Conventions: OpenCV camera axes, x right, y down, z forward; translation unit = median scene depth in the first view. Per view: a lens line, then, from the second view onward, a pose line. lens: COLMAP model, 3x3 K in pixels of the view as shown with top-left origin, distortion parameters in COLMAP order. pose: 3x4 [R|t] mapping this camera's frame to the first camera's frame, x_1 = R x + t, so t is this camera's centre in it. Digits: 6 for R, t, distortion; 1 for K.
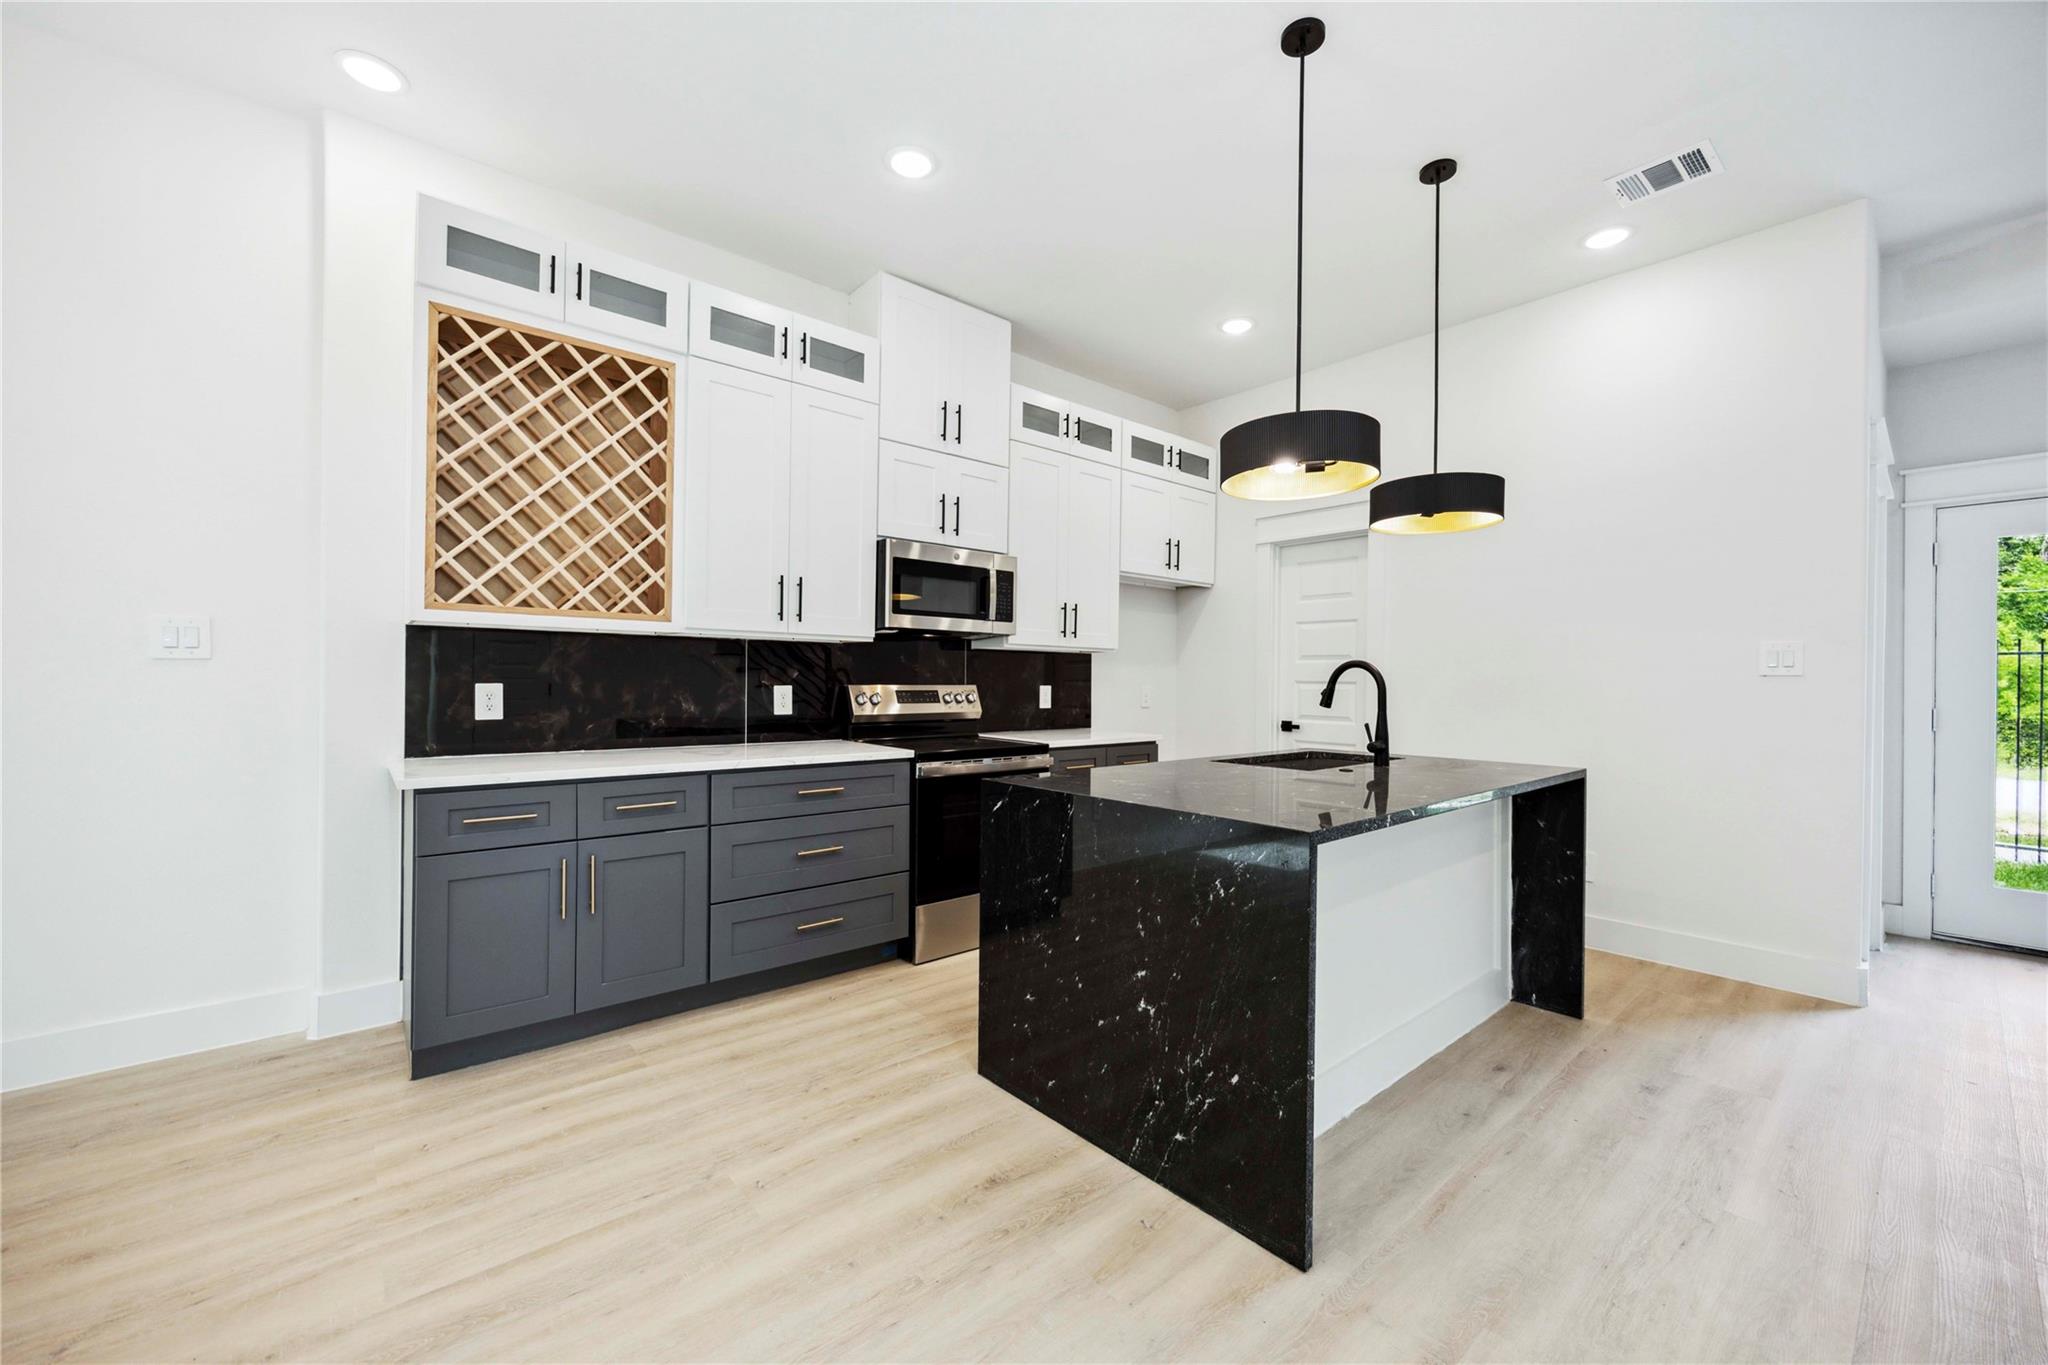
lens RADIAL K [[800.2, 0, 1028.3], [0, 800.2, 680.7], [0, 0, 1]] dist [-0.001899, -0.000001]
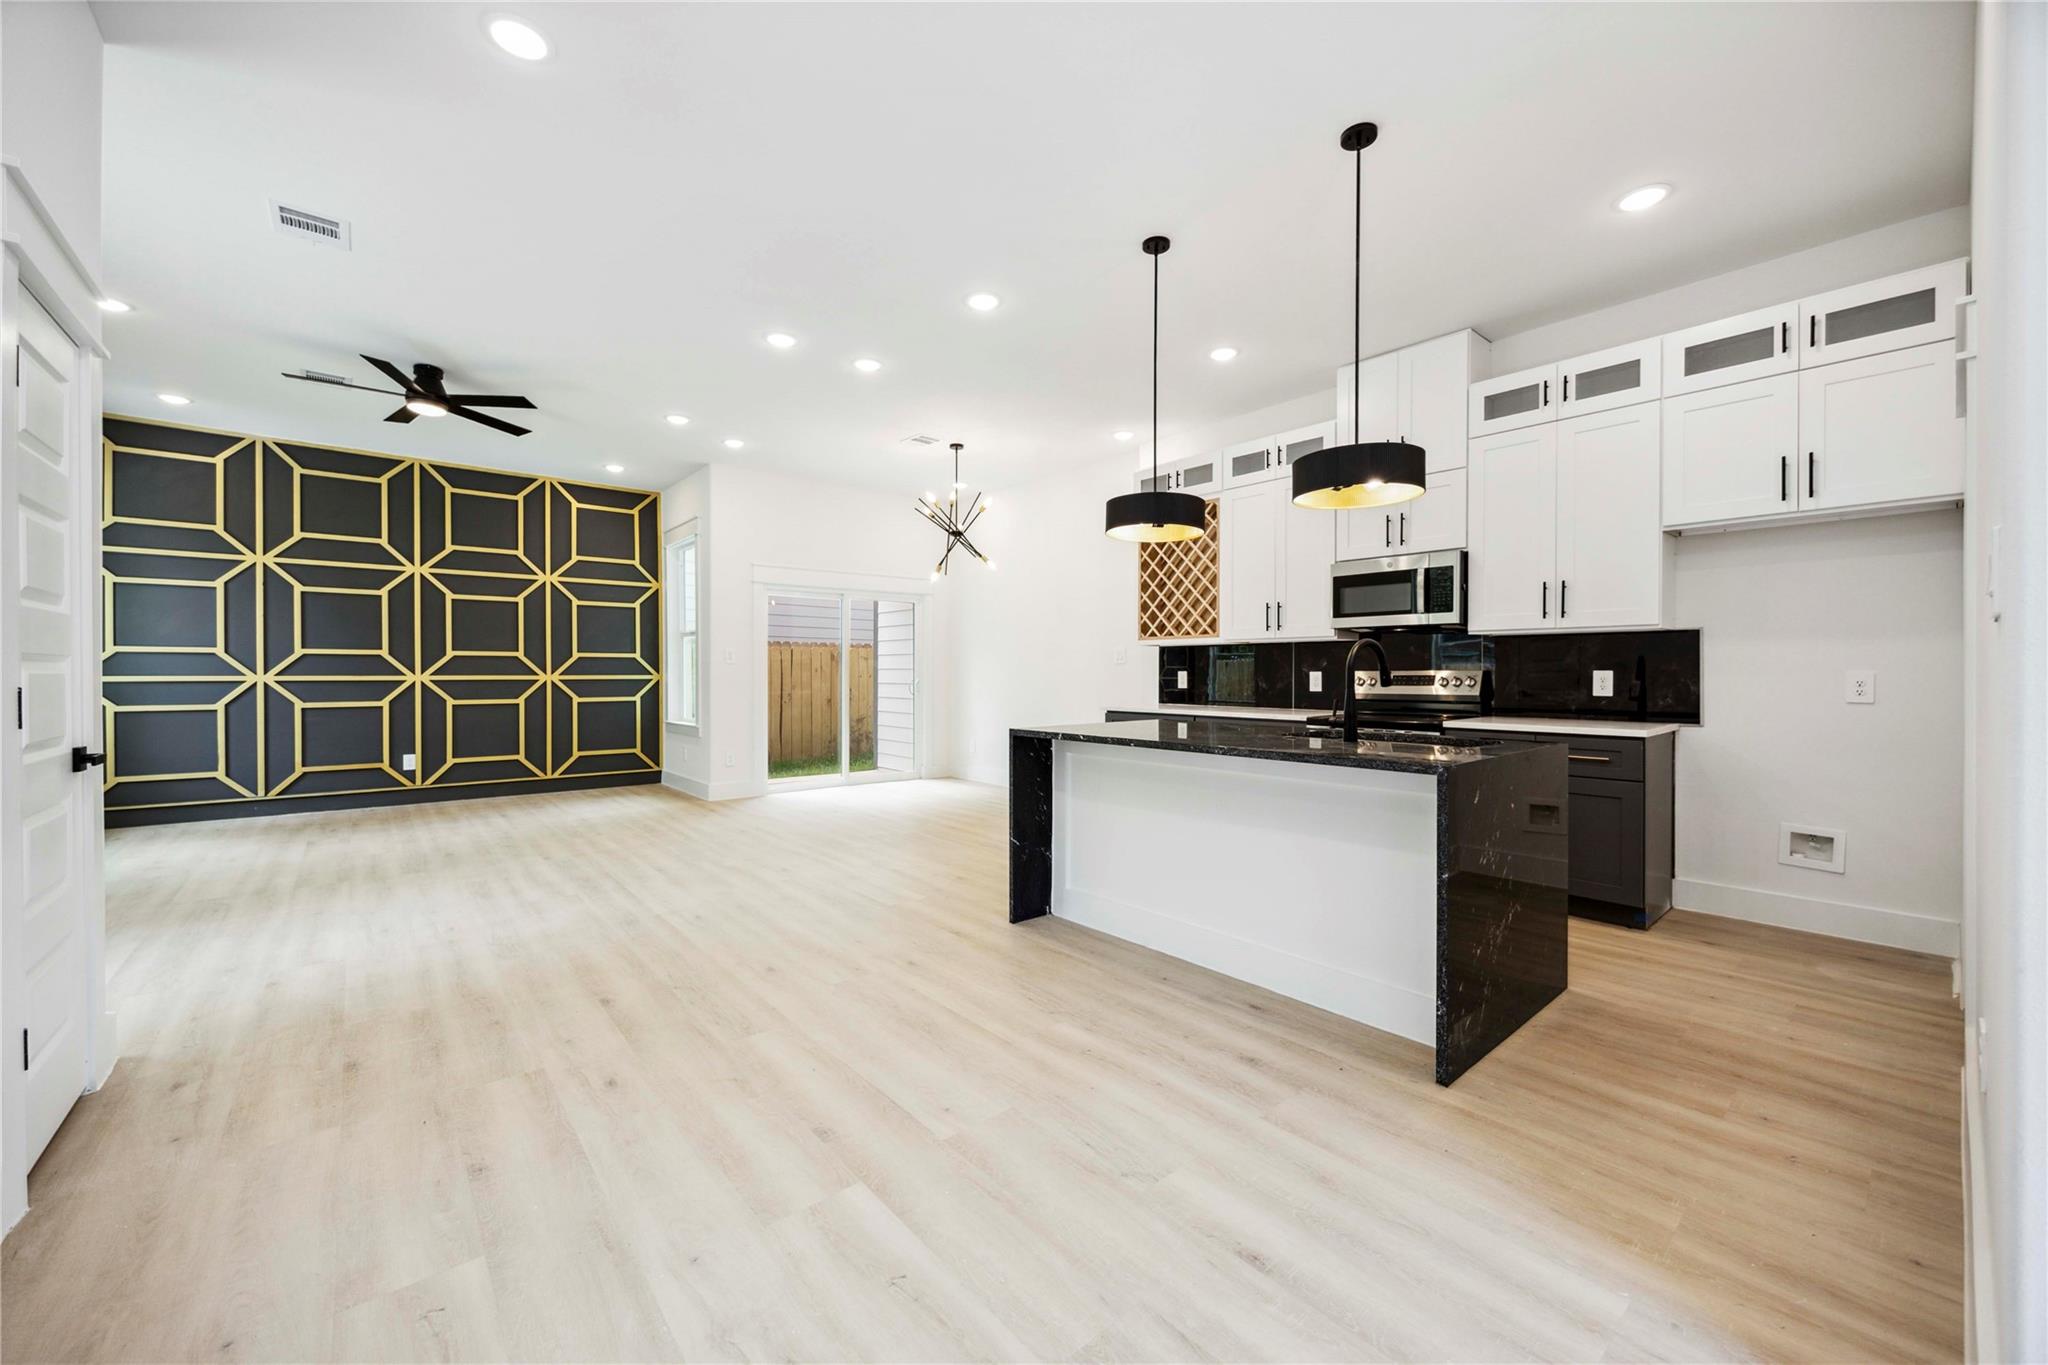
lens RADIAL K [[787.4, 0, 1025.1], [0, 787.4, 676.1], [0, 0, 1]] dist [0.000882, 0.000412]
pose [[-0.005744, -0.005556, -0.999968, 1.426851], [-0.001847, 0.999983, -0.005546, 0.028373], [0.999982, 0.001815, -0.005754, 0.581879]]
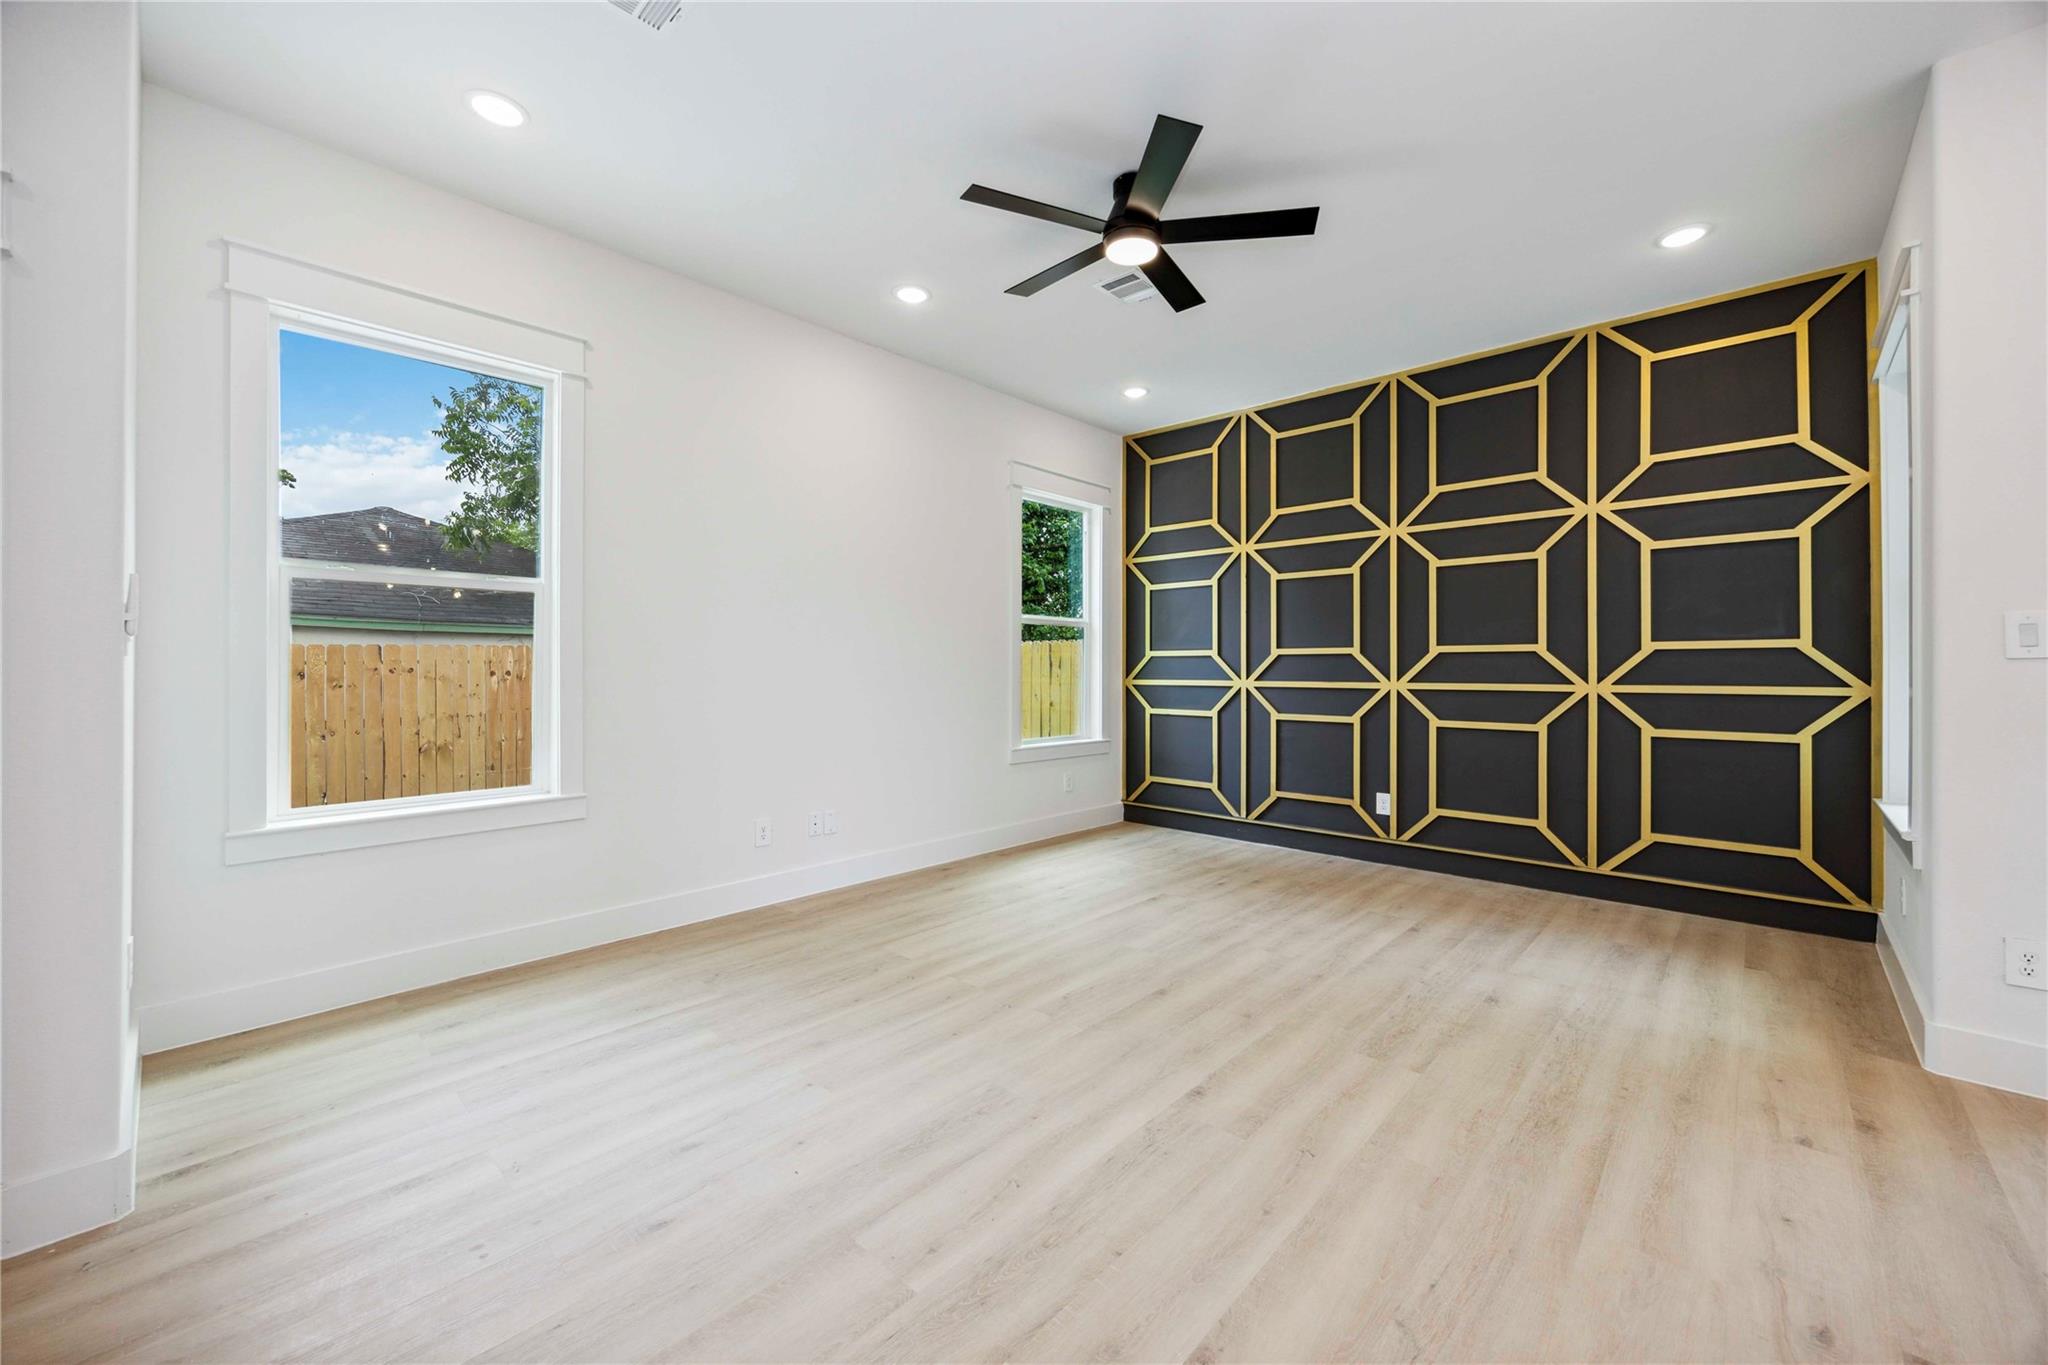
lens RADIAL K [[776.9, 0, 1031.7], [0, 776.9, 667.9], [0, 0, 1]] dist [0.001582, -0.000207]
pose [[-0.993616, -0.011858, -0.112191, 0.028286], [-0.011621, 0.999929, -0.002766, 0.000356], [0.112216, -0.001445, -0.993683, 0.289392]]
